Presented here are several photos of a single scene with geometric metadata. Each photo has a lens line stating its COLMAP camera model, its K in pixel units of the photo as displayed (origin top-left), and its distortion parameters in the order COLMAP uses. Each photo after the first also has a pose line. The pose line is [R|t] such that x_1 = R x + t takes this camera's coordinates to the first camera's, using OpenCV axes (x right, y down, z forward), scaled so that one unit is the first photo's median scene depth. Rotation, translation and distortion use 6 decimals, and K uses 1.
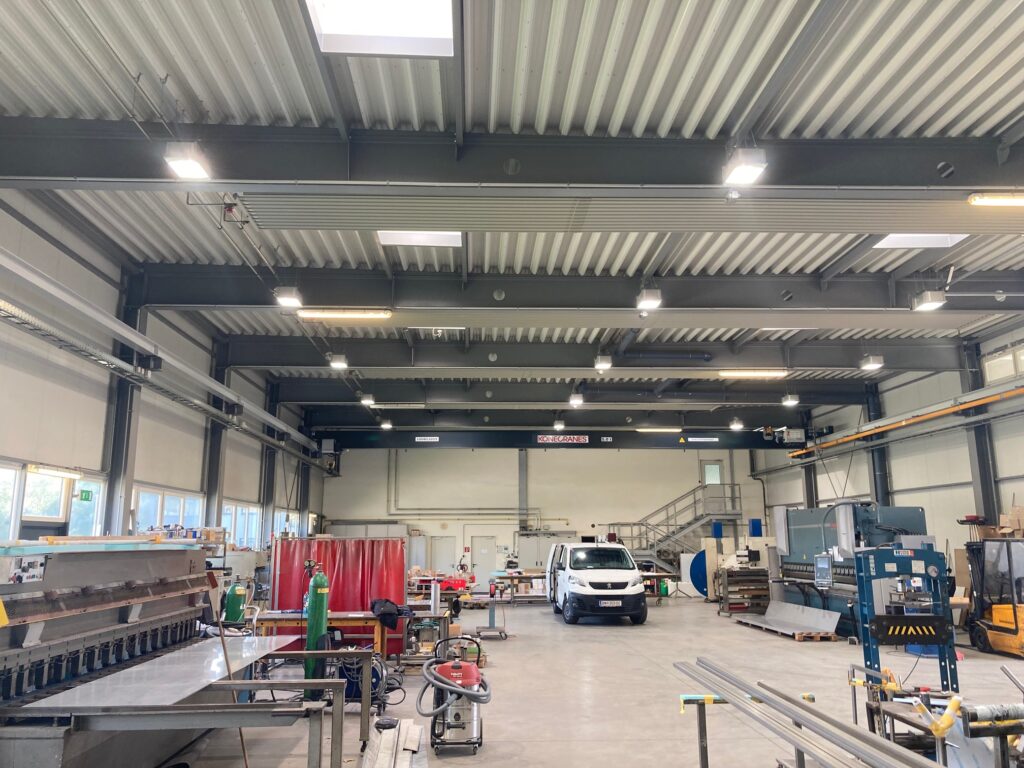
lens RADIAL K [[840.6, 0, 509.8], [0, 840.6, 382.2], [0, 0, 1]] dist [0.048305, -0.025657]
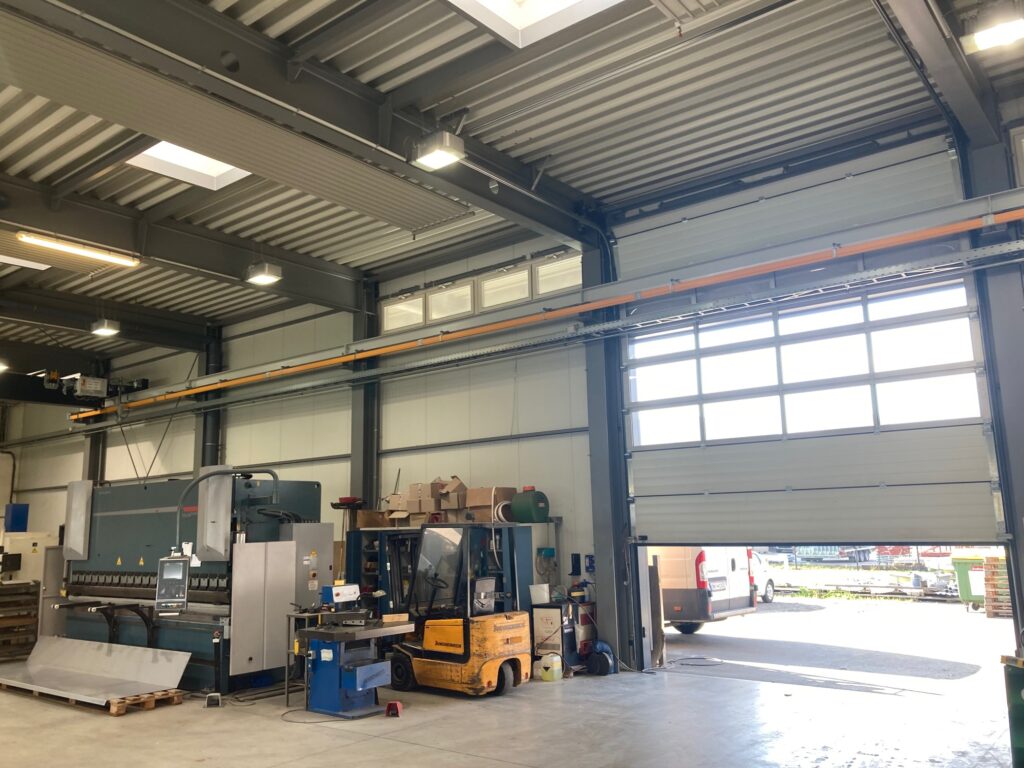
lens RADIAL K [[840.6, 0, 511.0], [0, 840.6, 378.8], [0, 0, 1]] dist [0.048305, -0.025657]
pose [[0.658169, 0.122713, 0.742802, 0.058048], [-0.123677, 0.990846, -0.054106, 0.071873], [-0.742643, -0.056257, 0.667321, 0.378604]]
